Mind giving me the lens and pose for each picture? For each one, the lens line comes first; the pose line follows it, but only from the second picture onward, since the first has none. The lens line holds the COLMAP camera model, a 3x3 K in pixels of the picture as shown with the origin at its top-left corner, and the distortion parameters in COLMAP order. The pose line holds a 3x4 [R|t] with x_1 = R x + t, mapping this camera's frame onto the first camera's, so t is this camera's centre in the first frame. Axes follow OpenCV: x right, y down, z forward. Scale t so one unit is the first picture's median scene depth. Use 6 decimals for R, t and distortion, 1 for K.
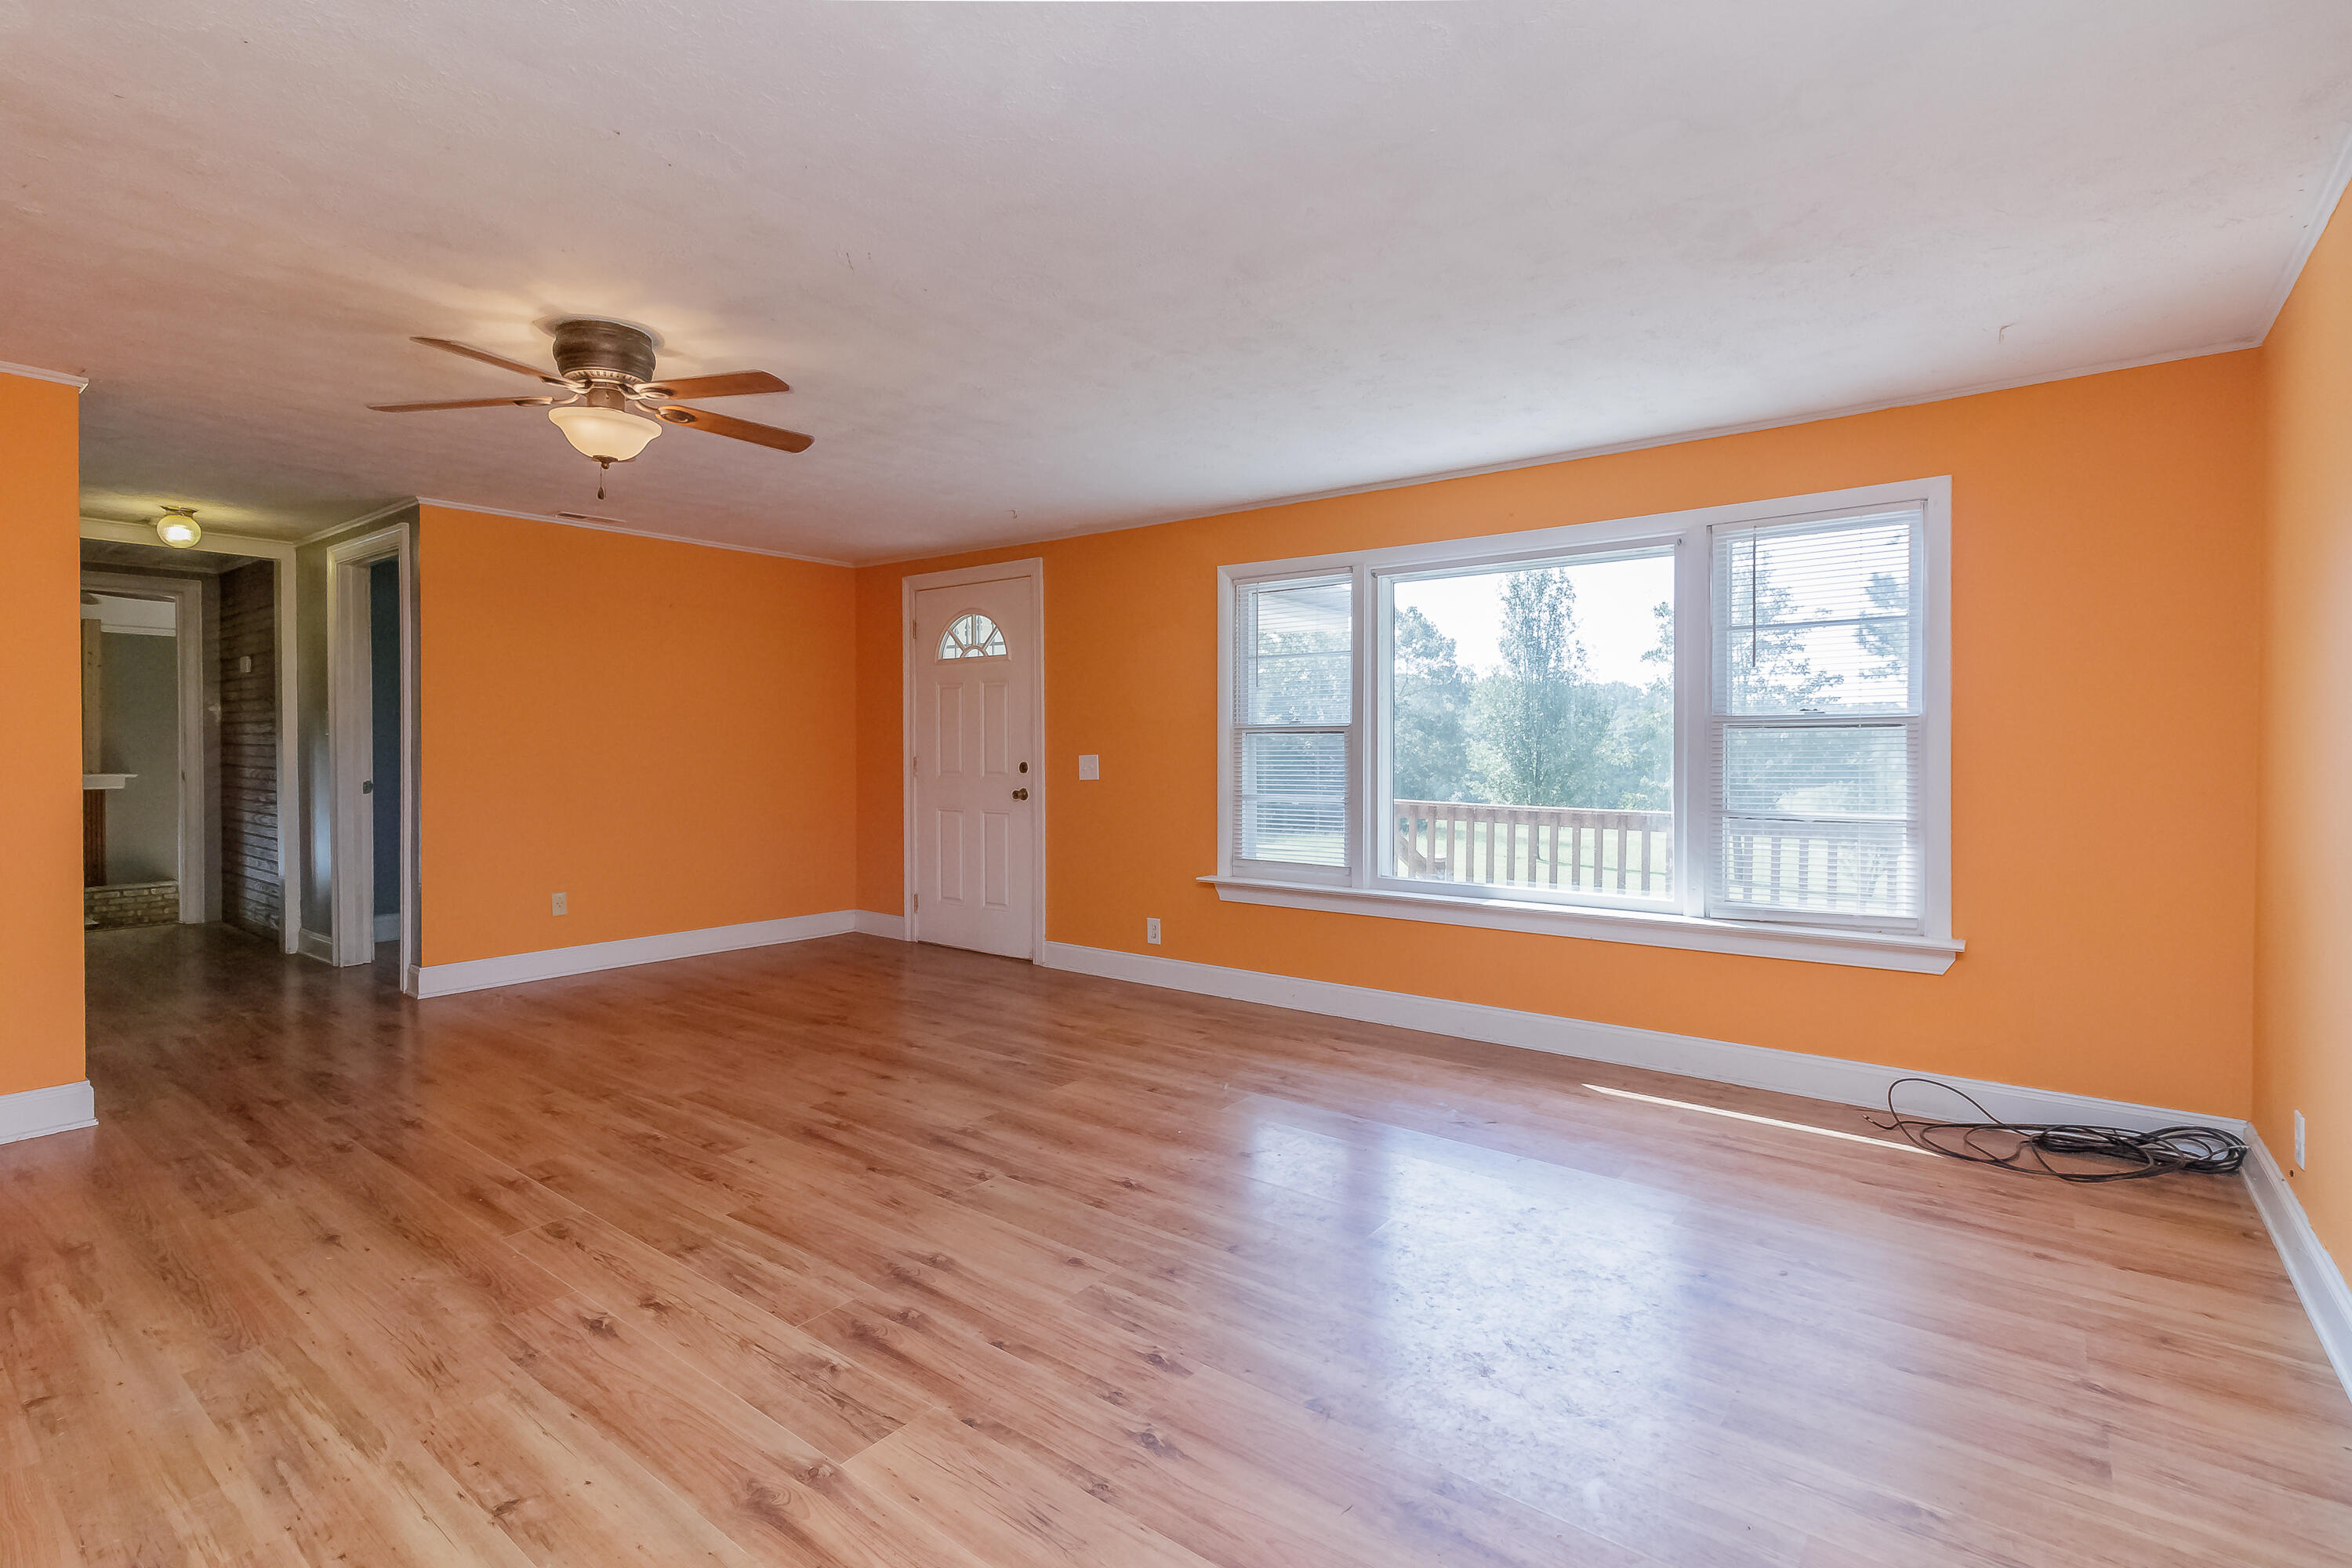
lens RADIAL K [[1101.0, 0, 1172.8], [0, 1101.0, 751.6], [0, 0, 1]] dist [-0.000294, 0.000269]
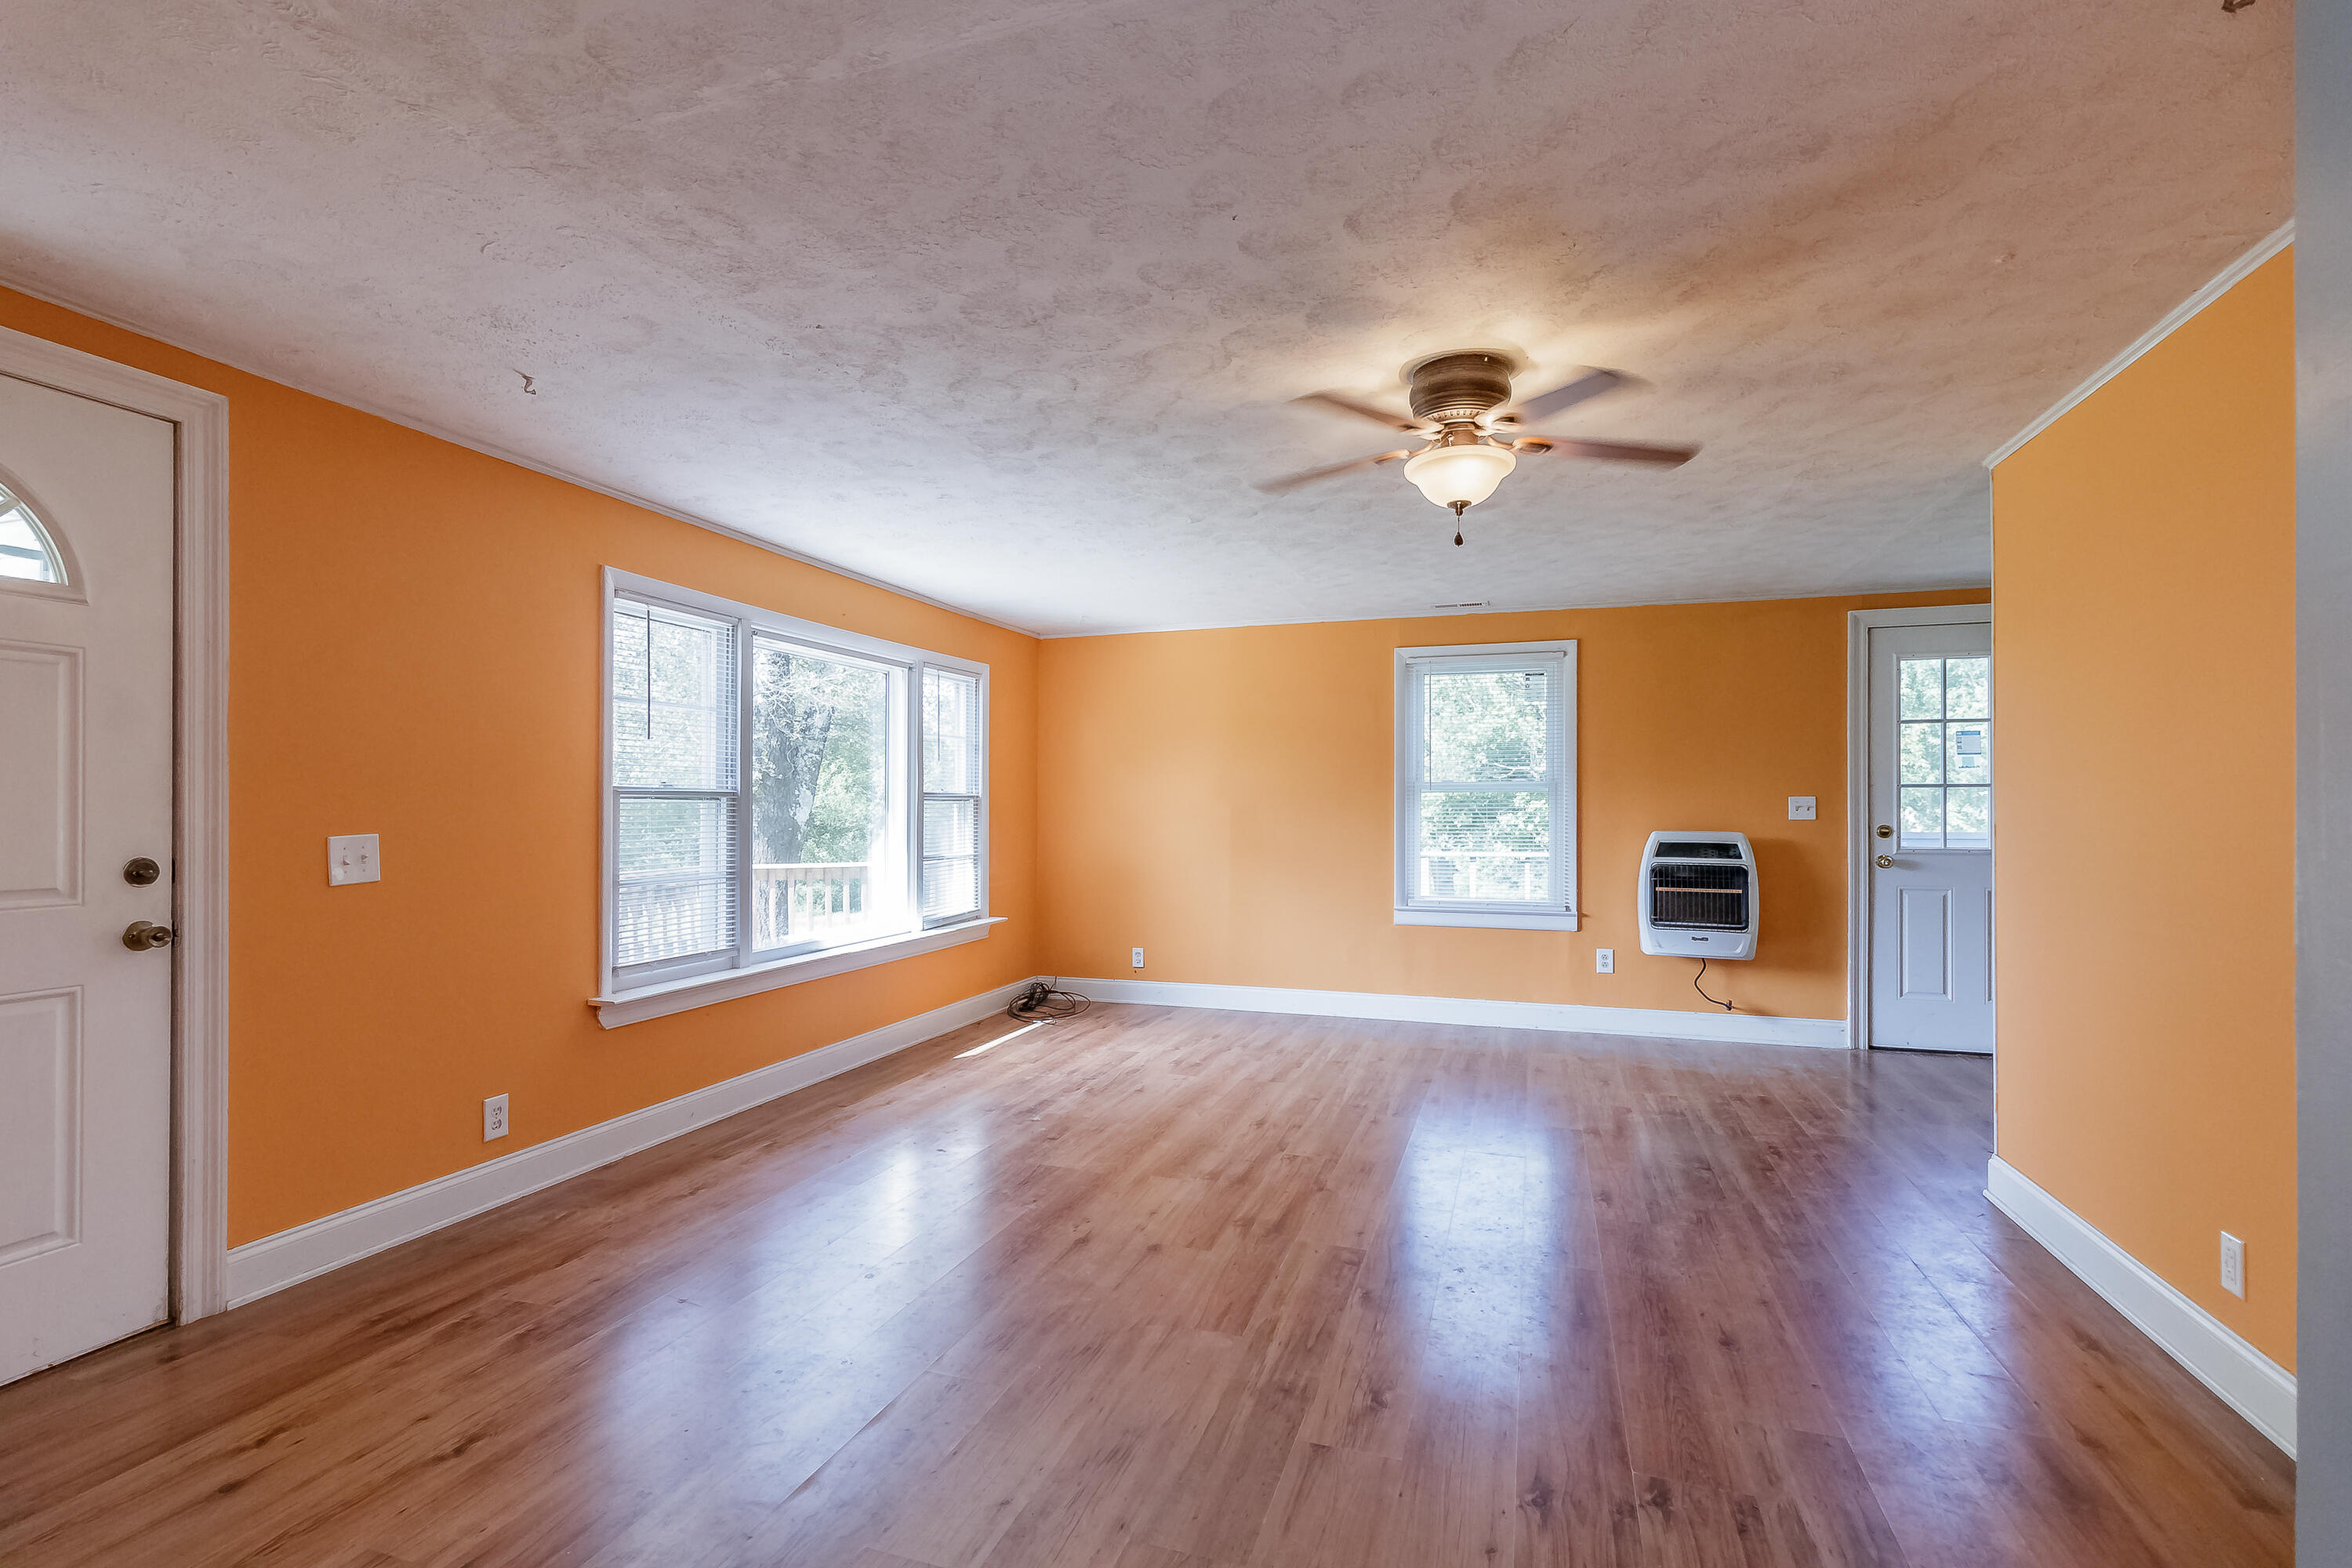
lens RADIAL K [[1126.0, 0, 1146.9], [0, 1126.0, 808.3], [0, 0, 1]] dist [-0.001444, -0.000286]
pose [[-0.325401, -0.001895, 0.945574, -1.198030], [0.004153, 0.999985, 0.003433, -0.016851], [-0.945567, 0.005044, -0.325388, 1.410618]]
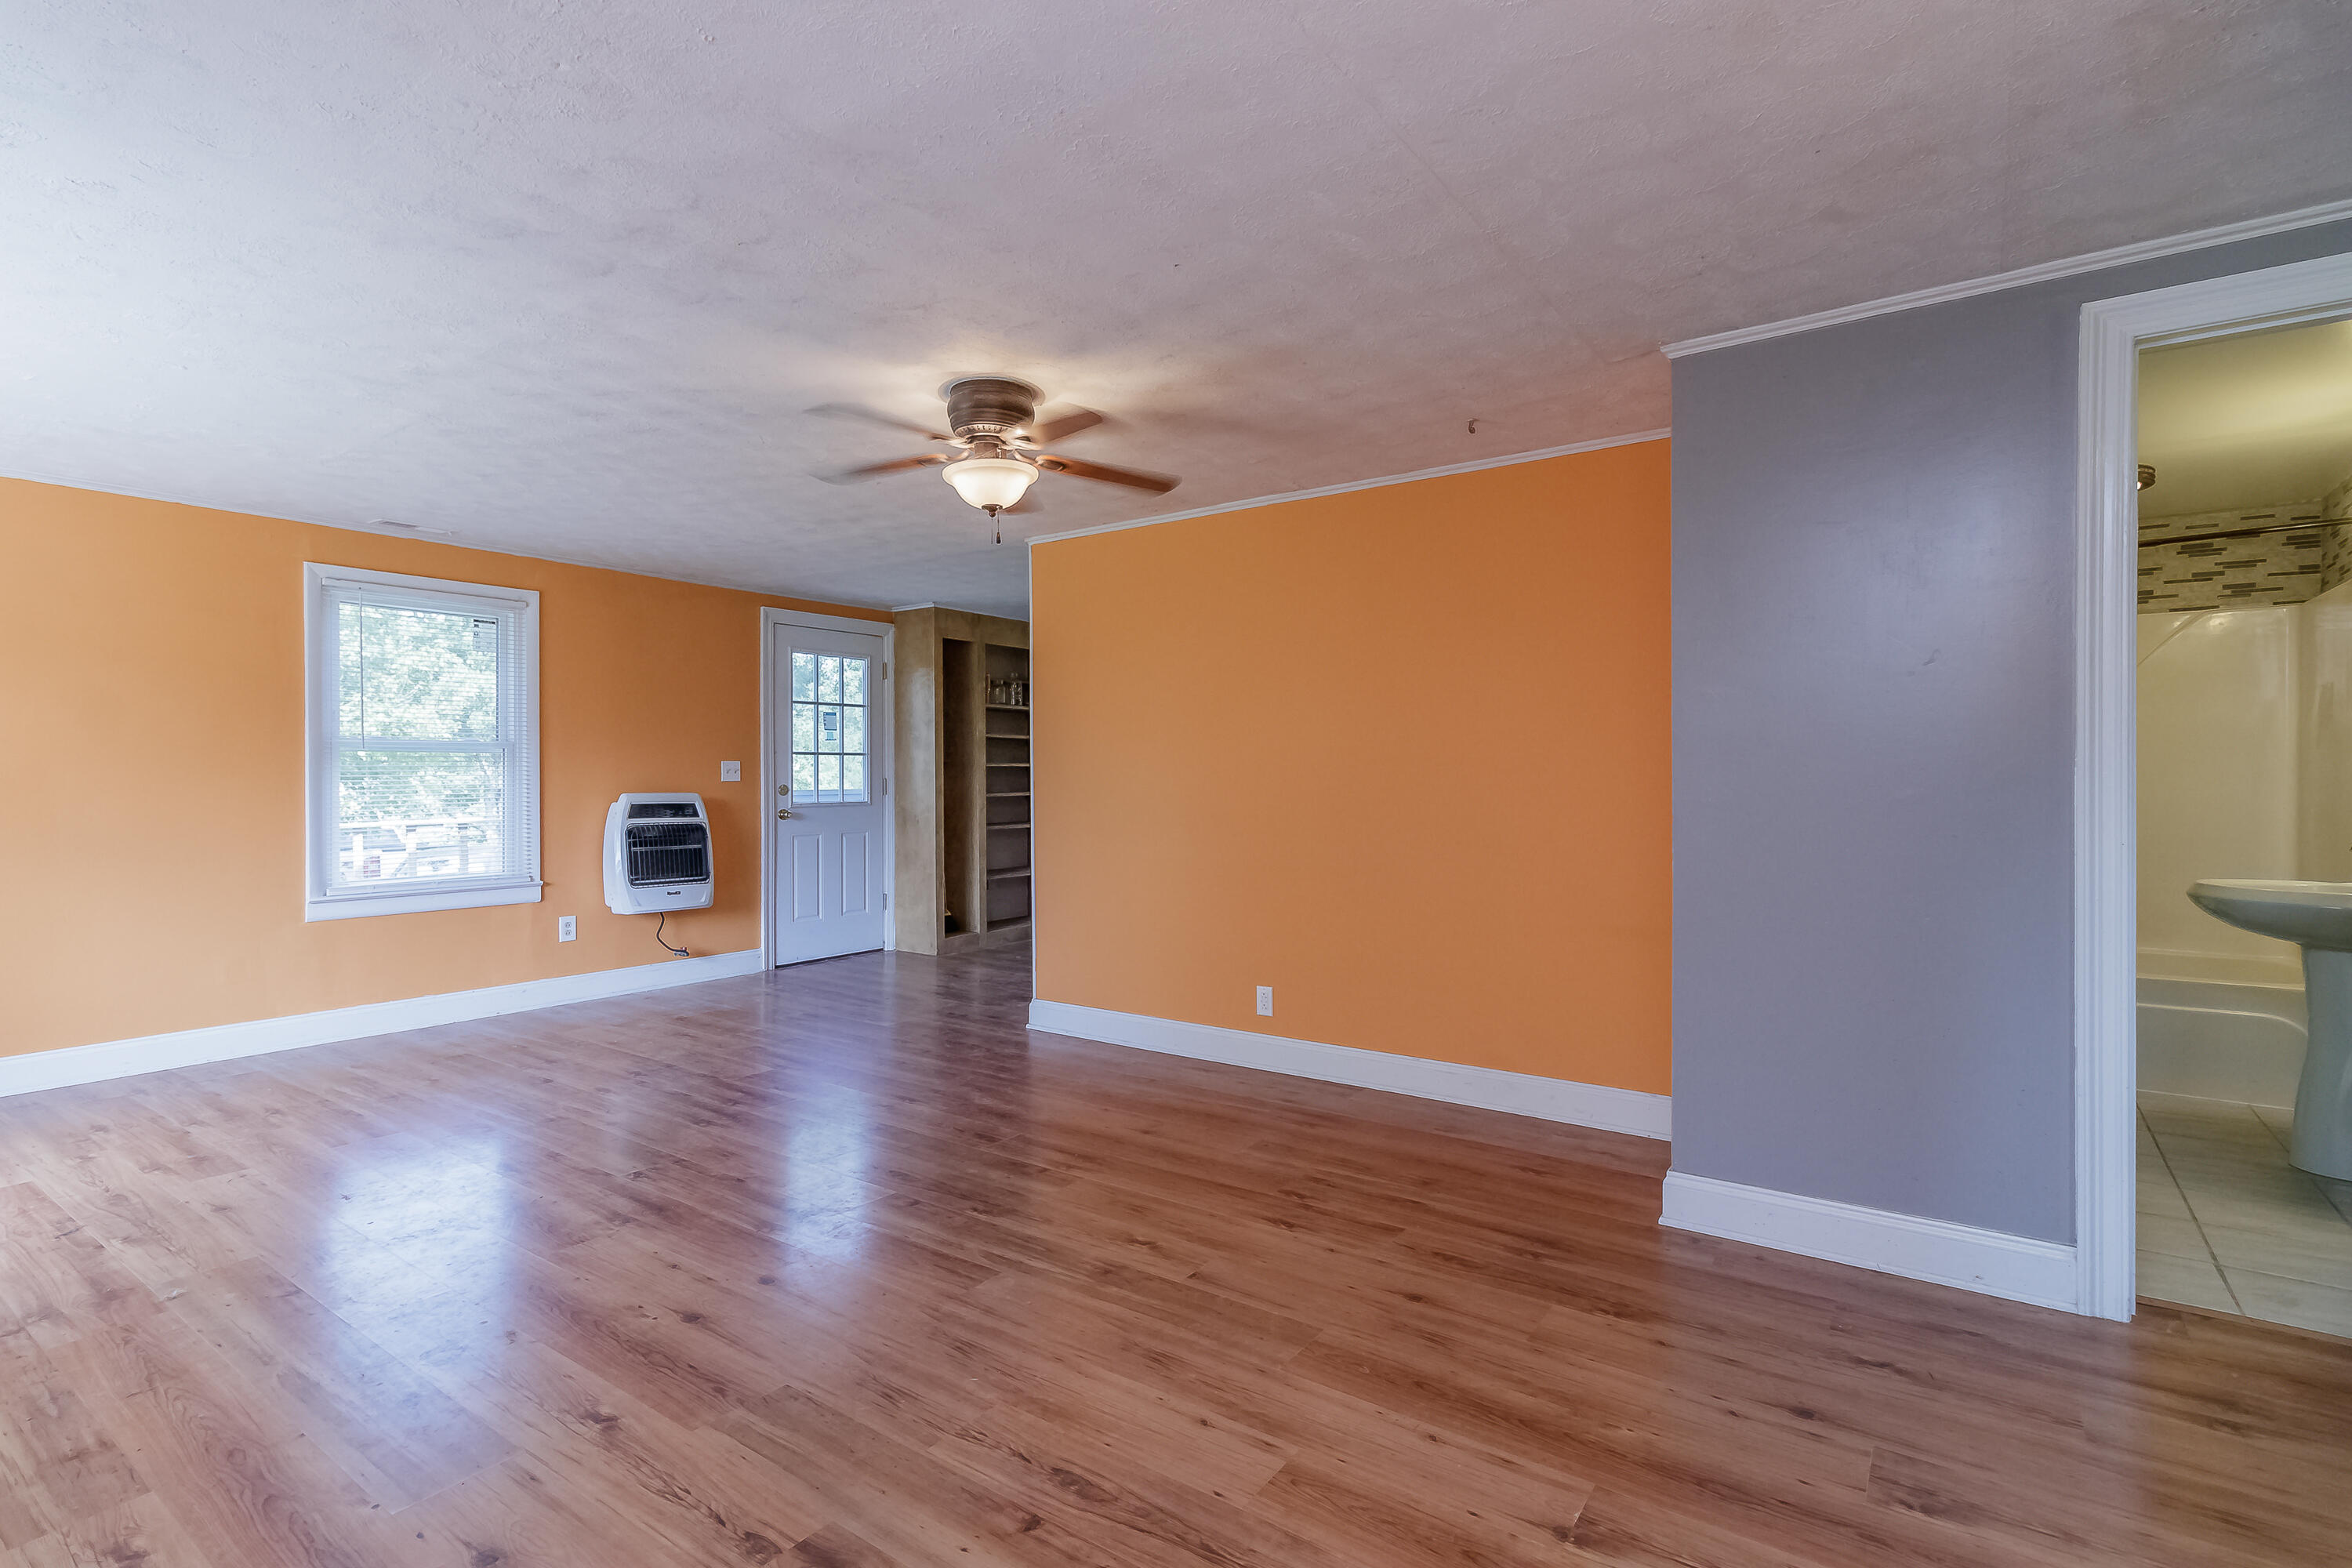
lens RADIAL K [[1098.4, 0, 1176.0], [0, 1098.4, 784.0], [0, 0, 1]] dist [0.001572, 0.000471]
pose [[-0.998714, 0.000968, -0.050683, -0.579790], [0.000240, 0.999897, 0.014367, -0.011682], [0.050692, 0.014336, -0.998611, 1.879866]]
